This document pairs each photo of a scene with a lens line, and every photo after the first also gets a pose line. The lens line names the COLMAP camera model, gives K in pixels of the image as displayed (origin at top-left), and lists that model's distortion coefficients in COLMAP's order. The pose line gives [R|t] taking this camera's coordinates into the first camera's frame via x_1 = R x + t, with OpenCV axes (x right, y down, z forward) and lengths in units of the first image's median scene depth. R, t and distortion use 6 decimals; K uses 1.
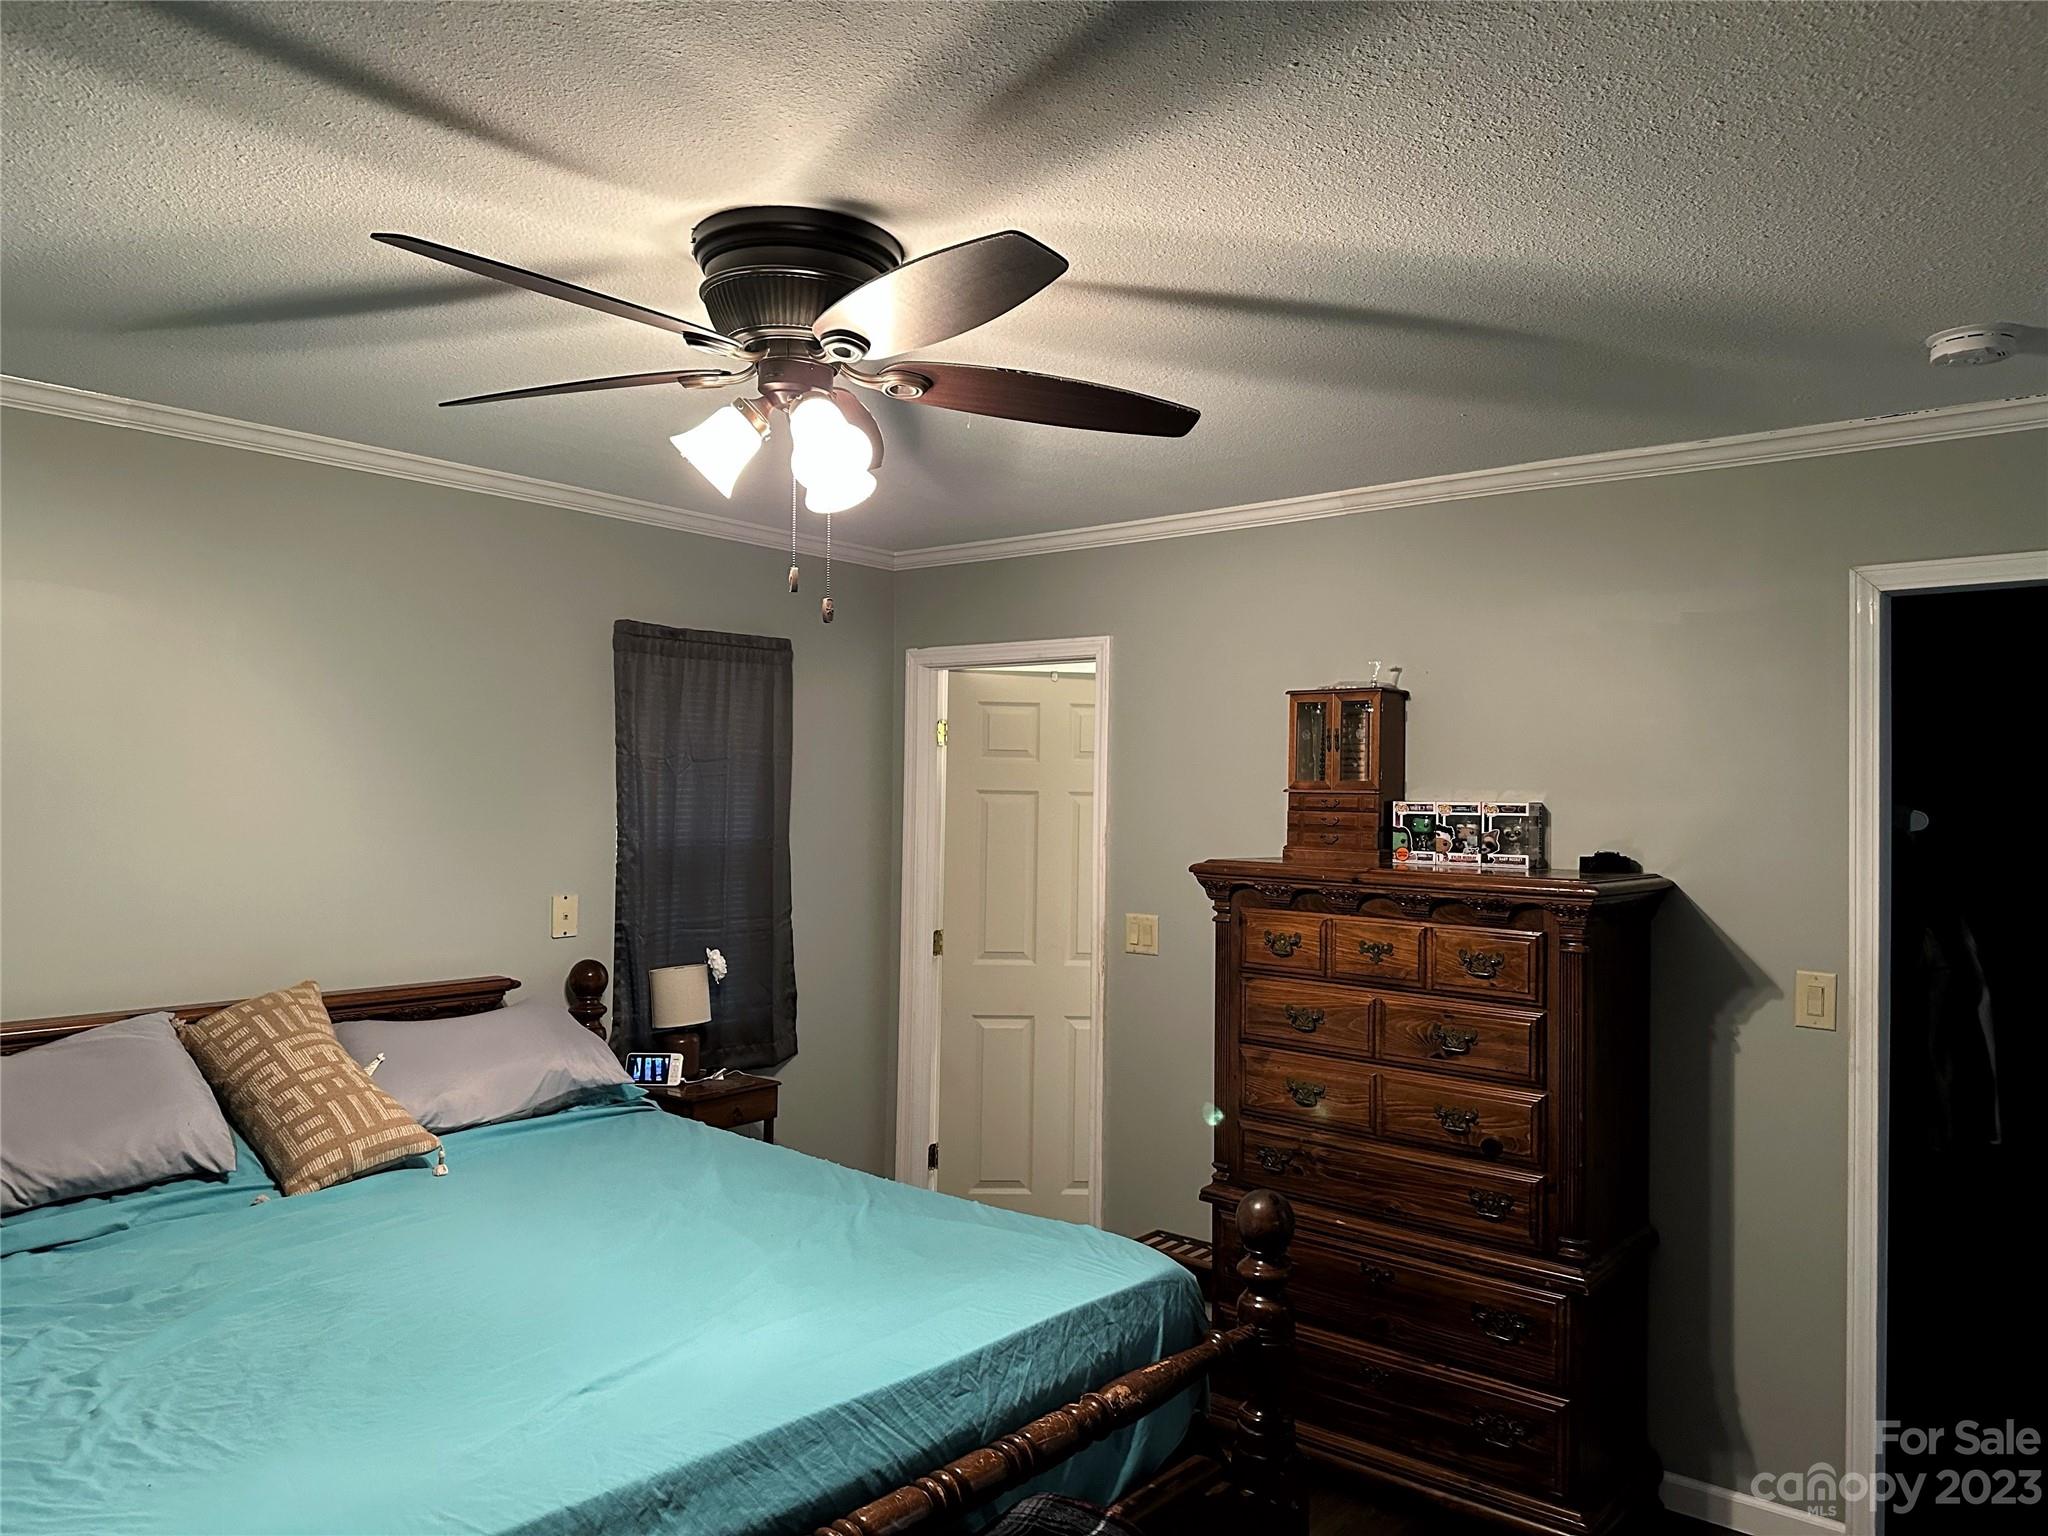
lens RADIAL K [[1412.3, 0, 1024.0], [0, 1412.3, 768.0], [0, 0, 1]] dist [0.104108, -0.148377]
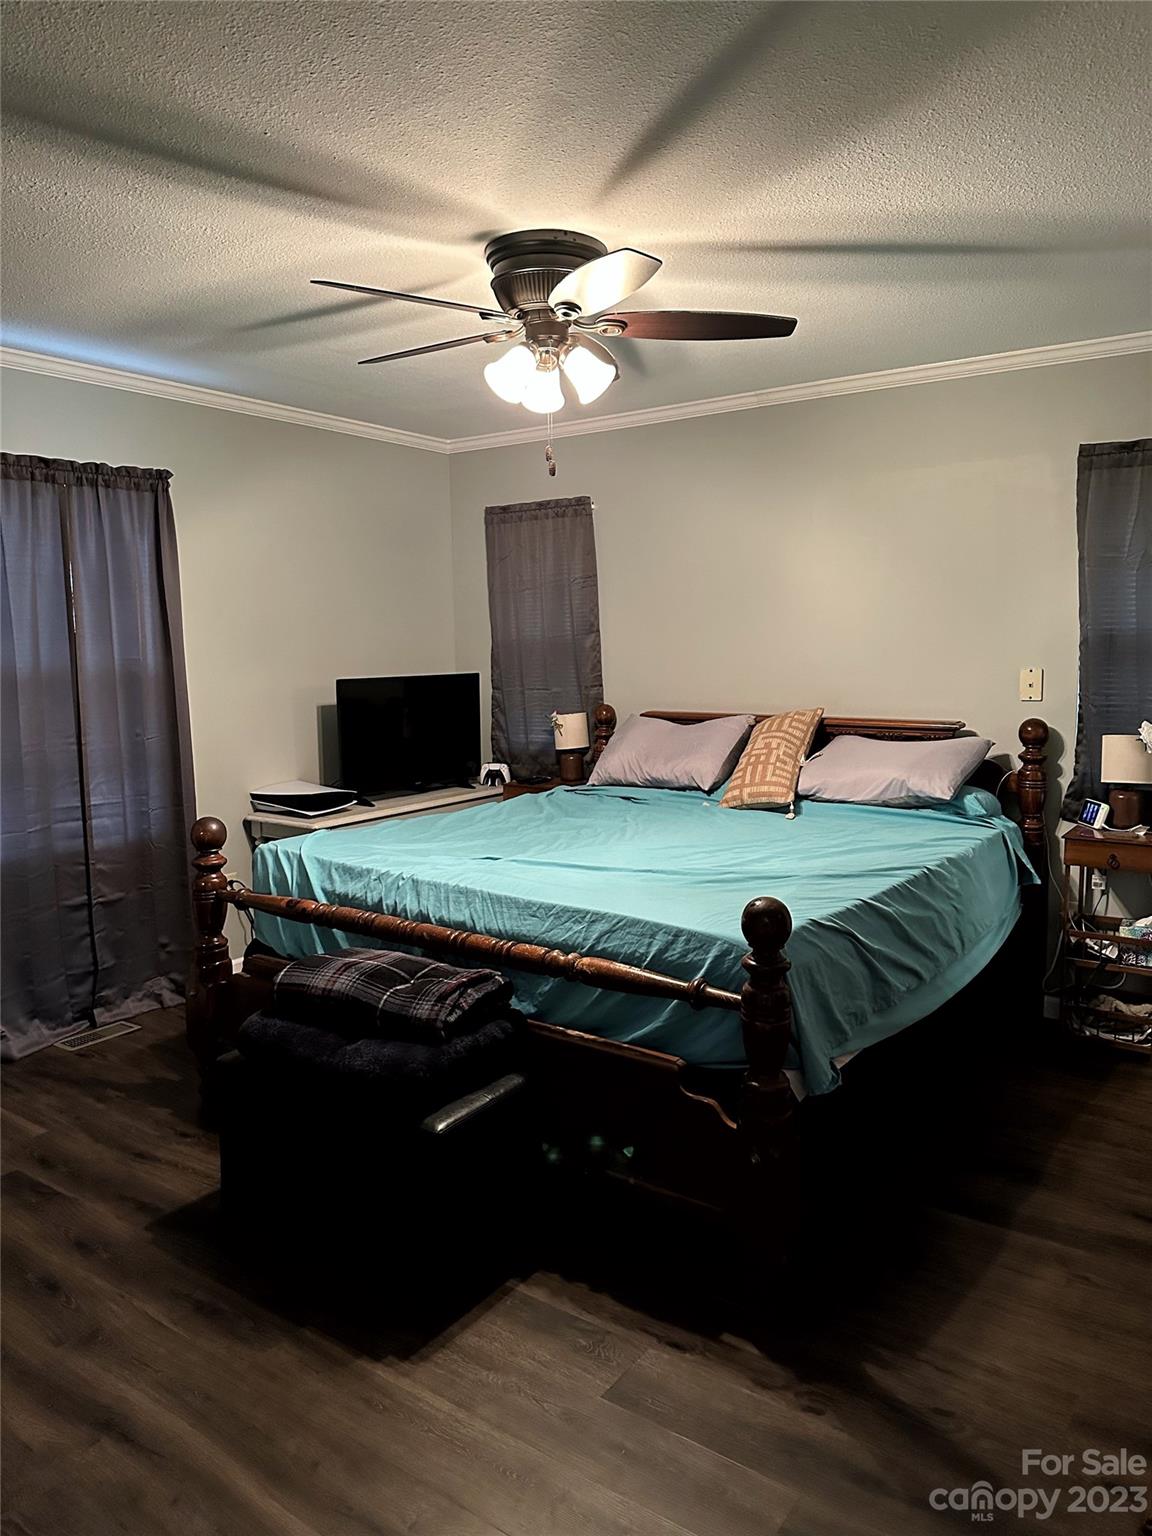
lens RADIAL K [[1059.2, 0, 576.0], [0, 1059.2, 768.0], [0, 0, 1]] dist [0.104108, -0.148377]
pose [[0.069987, 0.099857, -0.992537, 0.888515], [0.033773, 0.994169, 0.102403, 0.087890], [0.996976, -0.040688, 0.066206, 0.699889]]
